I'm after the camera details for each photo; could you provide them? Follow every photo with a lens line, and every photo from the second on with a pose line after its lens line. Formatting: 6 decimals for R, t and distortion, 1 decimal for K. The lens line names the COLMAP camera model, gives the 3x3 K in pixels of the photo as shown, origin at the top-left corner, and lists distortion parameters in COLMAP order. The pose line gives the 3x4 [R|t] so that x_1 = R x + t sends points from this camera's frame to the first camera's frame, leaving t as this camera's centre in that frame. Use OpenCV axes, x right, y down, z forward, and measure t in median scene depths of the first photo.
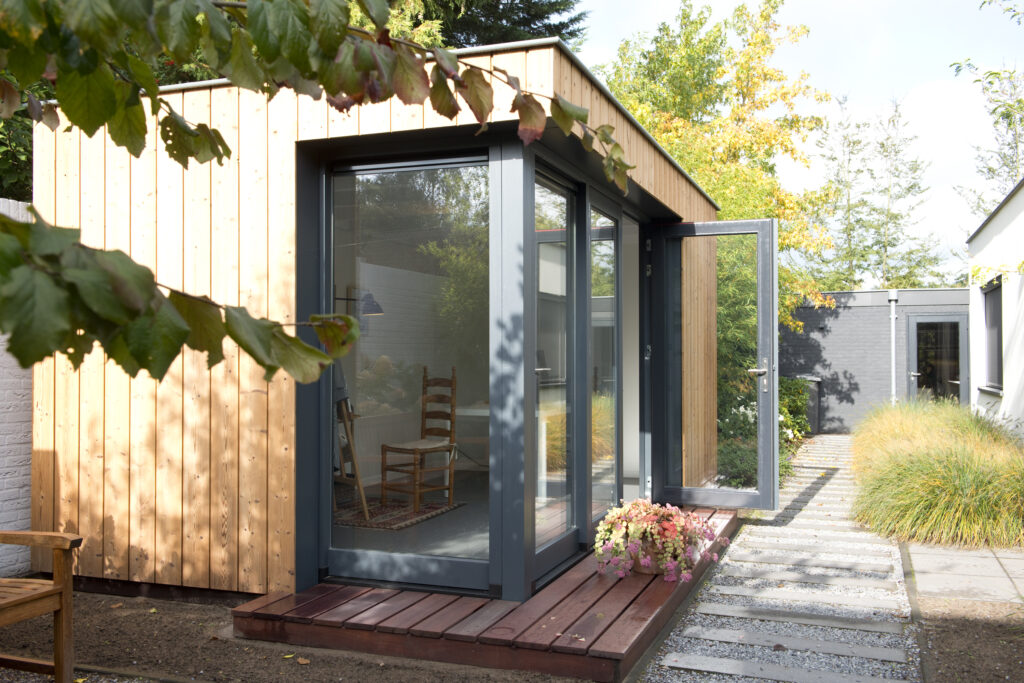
lens RADIAL K [[950.8, 0, 496.6], [0, 950.8, 327.2], [0, 0, 1]] dist [0.030863, 0.000000]
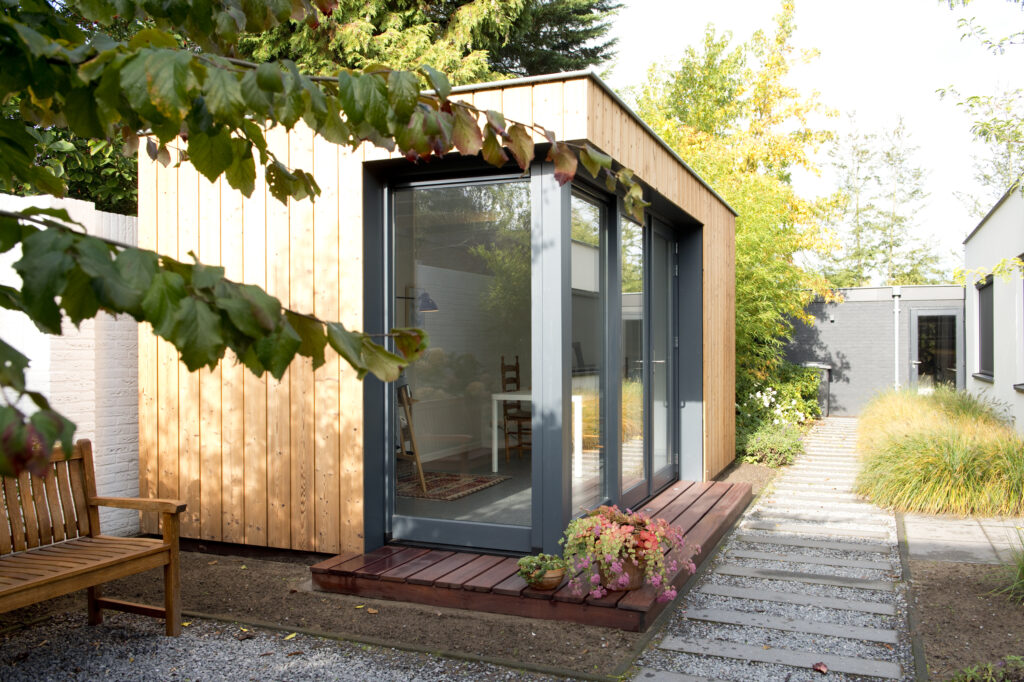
lens RADIAL K [[862.4, 0, 509.1], [0, 862.4, 336.8], [0, 0, 1]] dist [0.000472, -0.014304]
pose [[0.999425, -0.001898, -0.033859, 0.000675], [0.002586, 0.999791, 0.020286, -0.004849], [0.033813, -0.020362, 0.999221, -0.032410]]
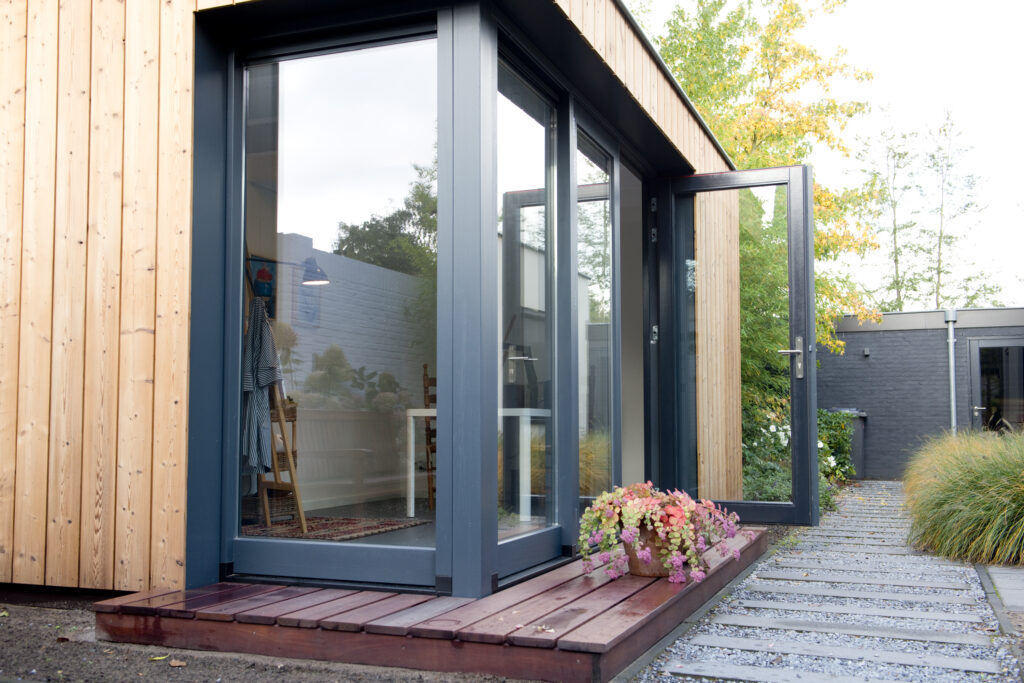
lens RADIAL K [[1033.2, 0, 474.2], [0, 1033.2, 357.6], [0, 0, 1]] dist [0.034544, 0.000000]
pose [[0.999553, -0.000276, -0.029897, 0.044322], [-0.001232, 0.998727, -0.050422, 0.127355], [0.029873, 0.050437, 0.998280, 0.156821]]
